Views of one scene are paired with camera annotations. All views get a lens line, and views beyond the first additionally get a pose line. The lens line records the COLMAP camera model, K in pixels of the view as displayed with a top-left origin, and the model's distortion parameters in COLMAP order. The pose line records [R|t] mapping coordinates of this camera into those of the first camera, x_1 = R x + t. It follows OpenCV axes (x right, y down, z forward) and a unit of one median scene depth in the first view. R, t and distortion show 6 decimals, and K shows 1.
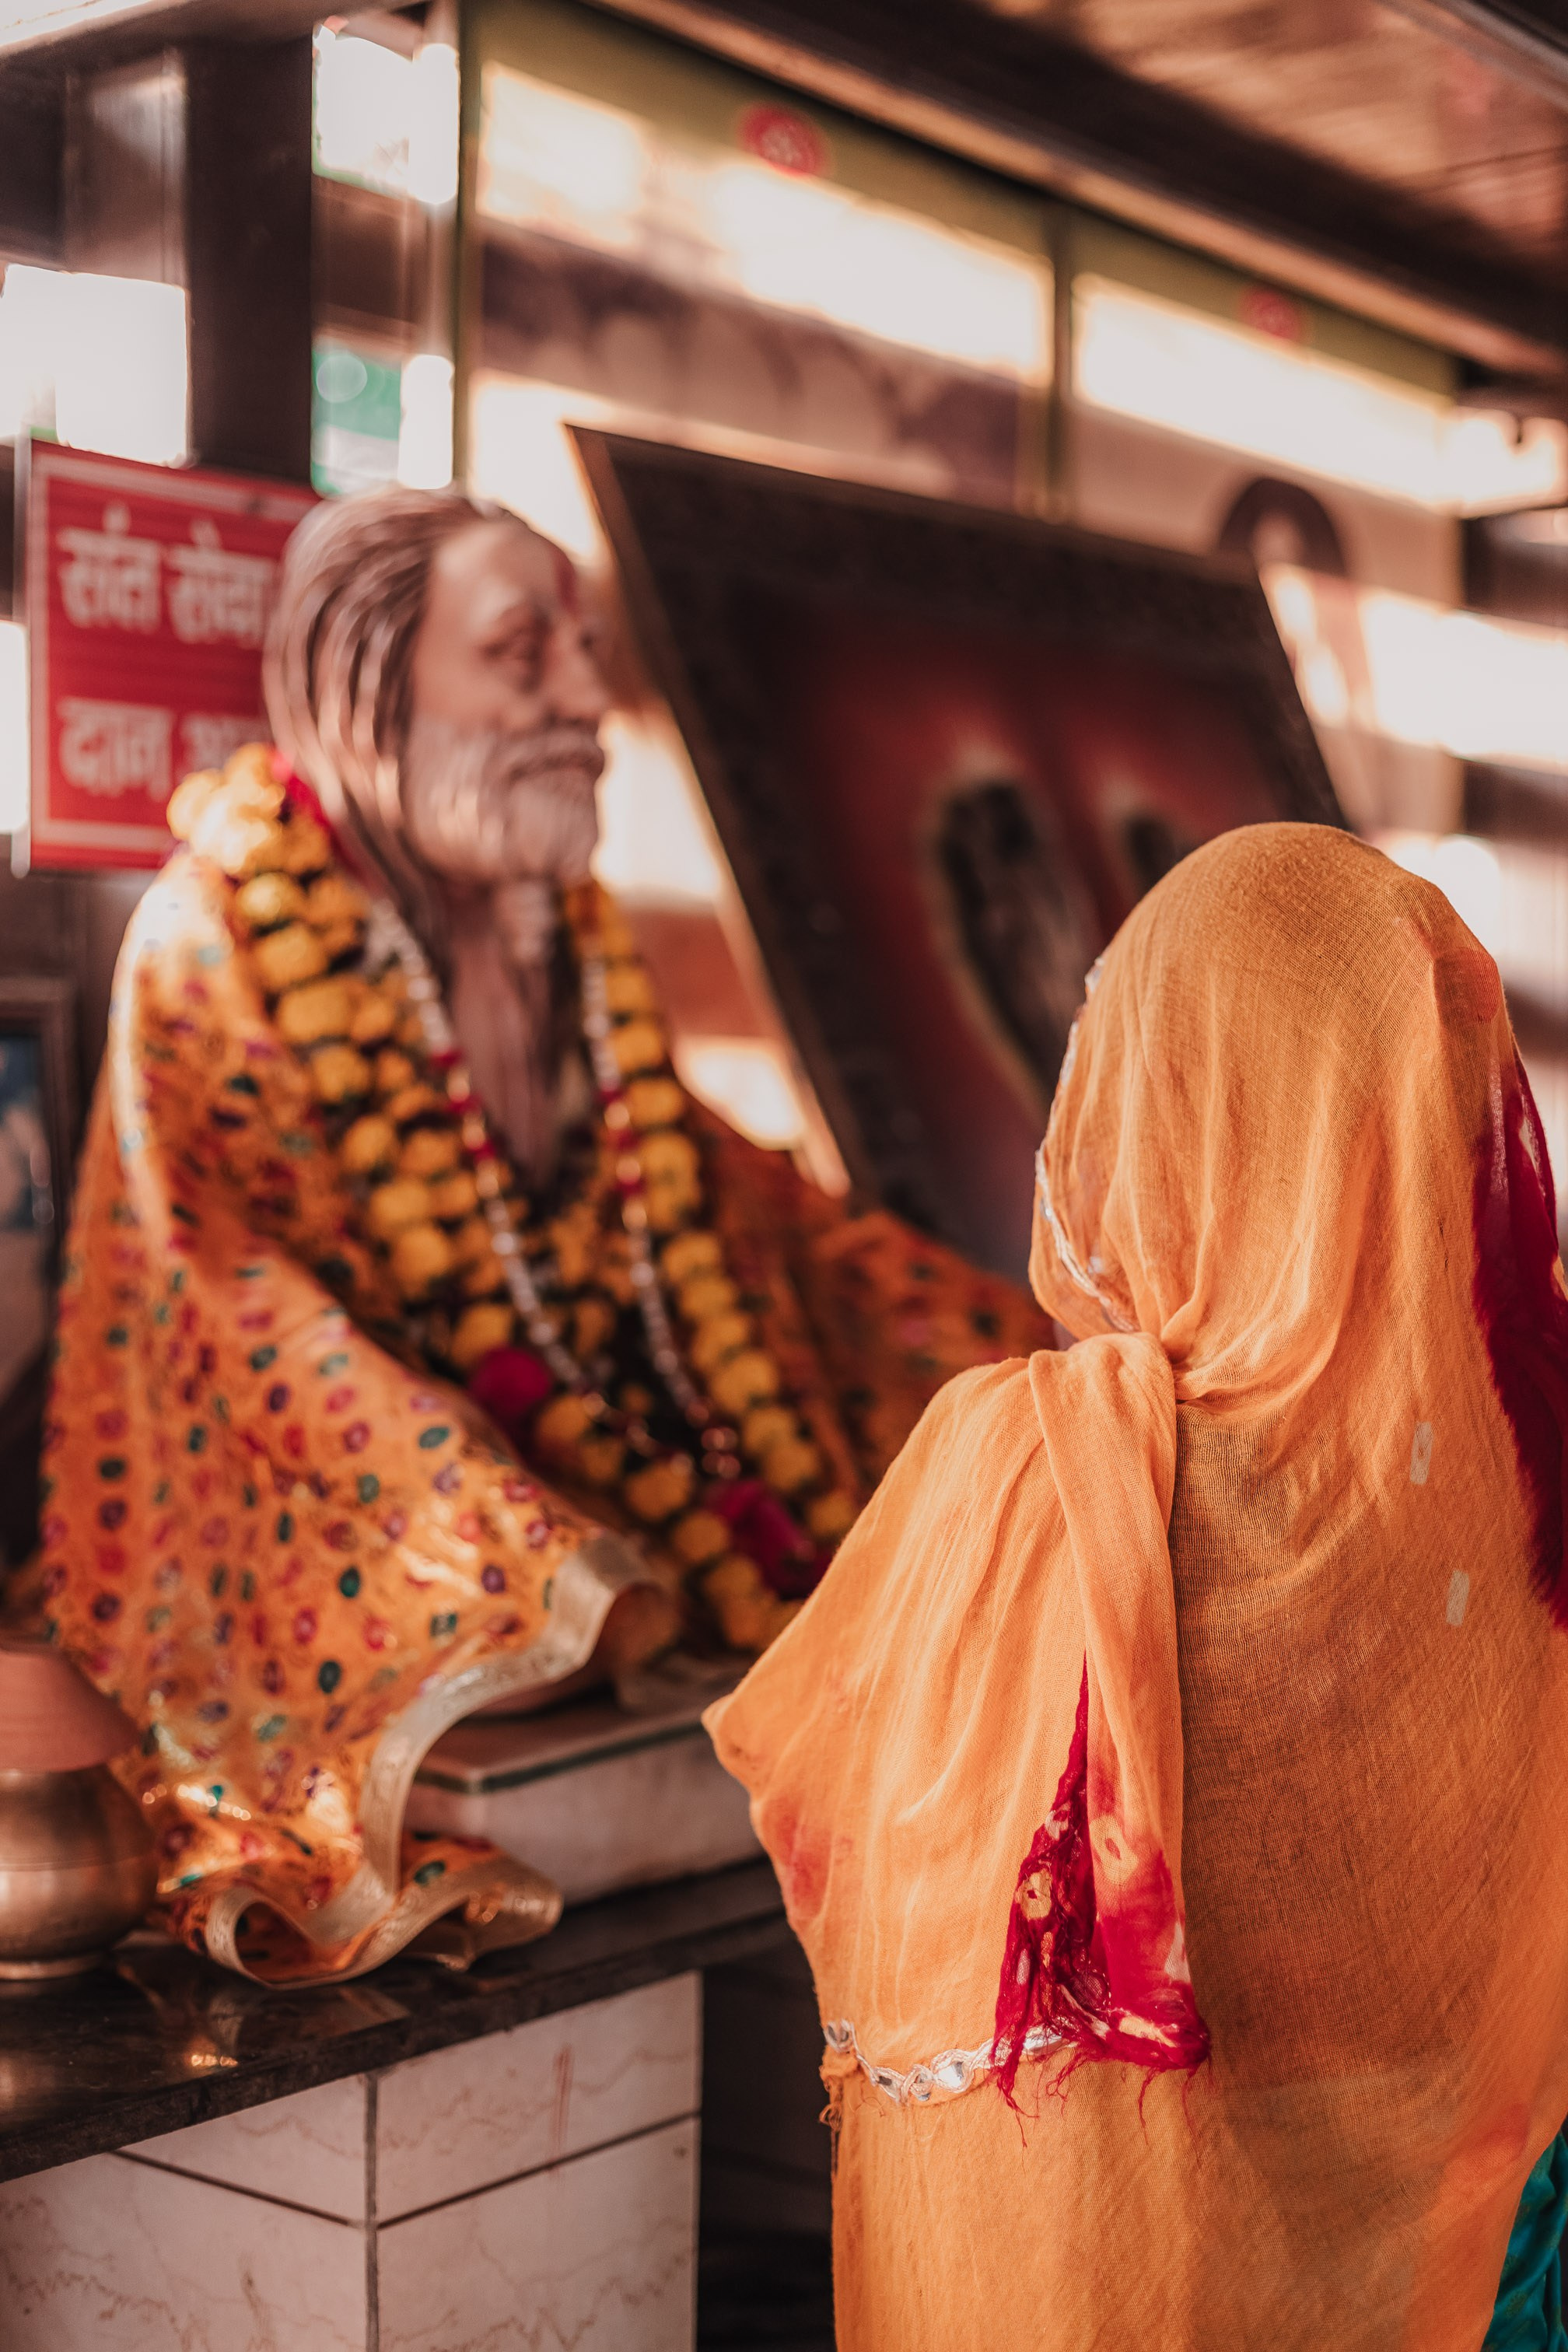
lens RADIAL K [[3343.2, 0, 784.0], [0, 3343.2, 1176.0], [0, 0, 1]] dist [-0.013471, -0.040297]
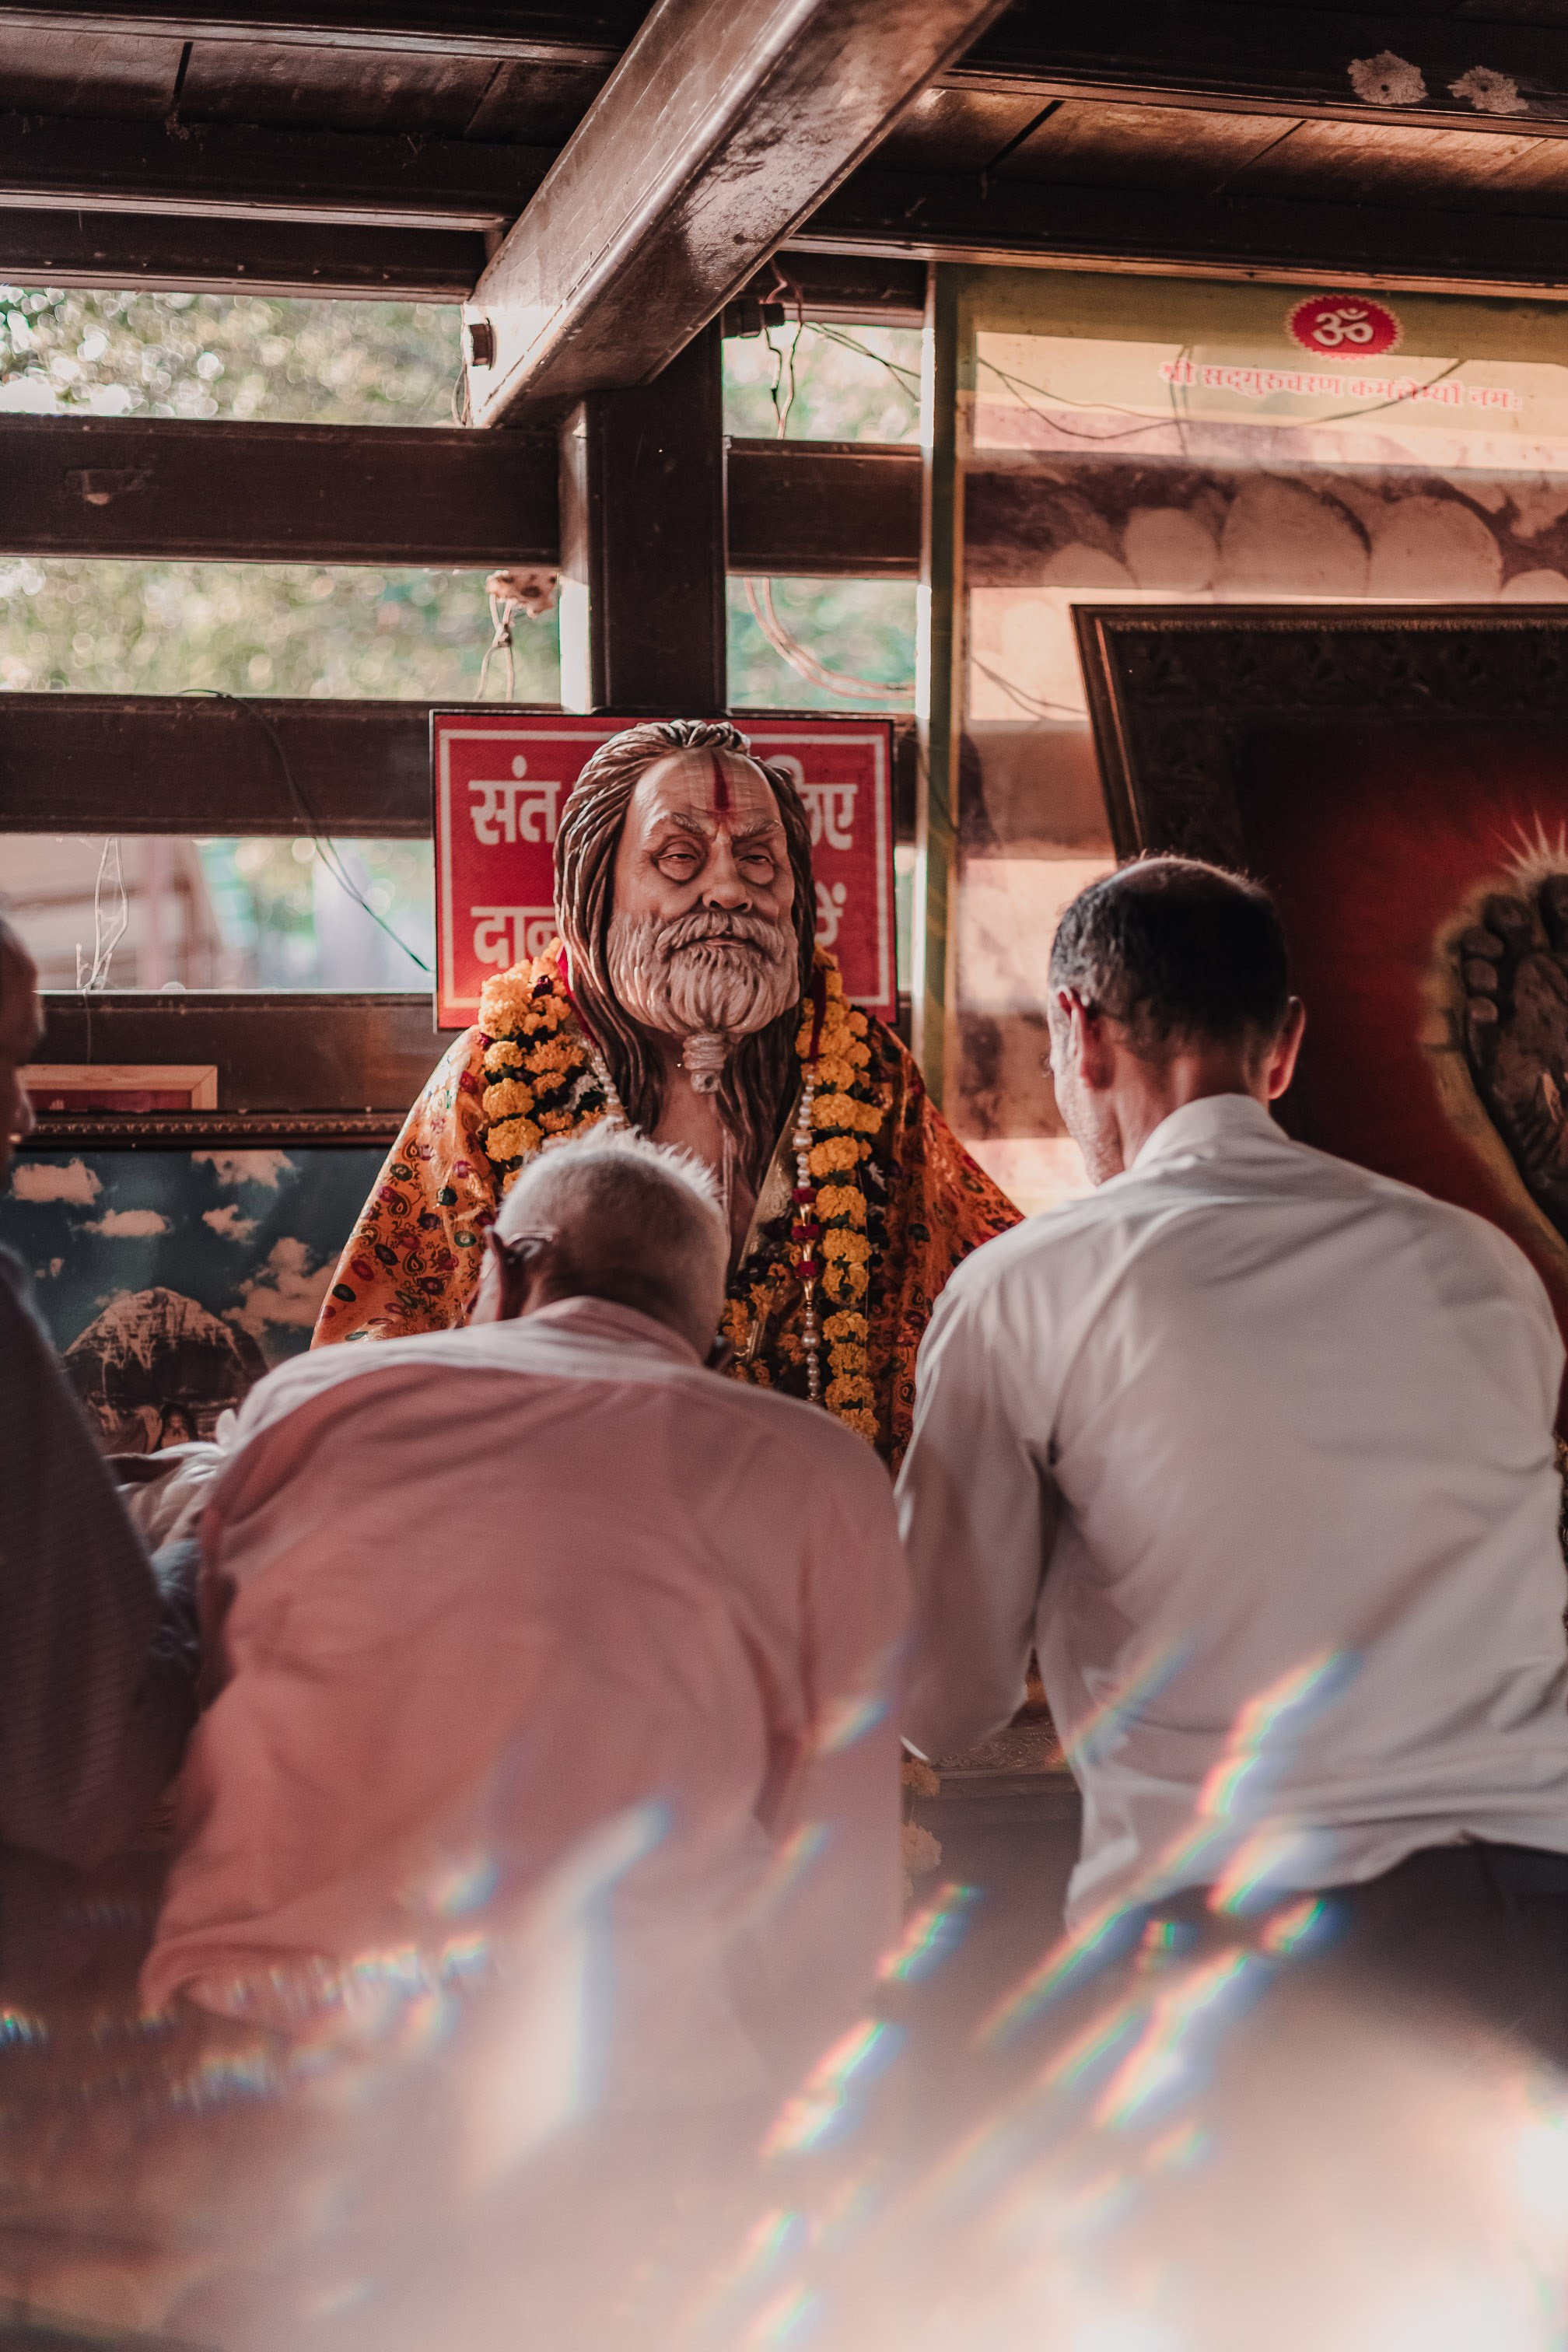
lens RADIAL K [[3343.2, 0, 784.0], [0, 3343.2, 1176.0], [0, 0, 1]] dist [-0.013471, -0.040297]
pose [[0.798797, -0.005288, -0.601578, 0.692565], [0.003409, 0.999985, -0.004264, -0.026762], [0.601591, 0.001355, 0.798803, -0.002182]]
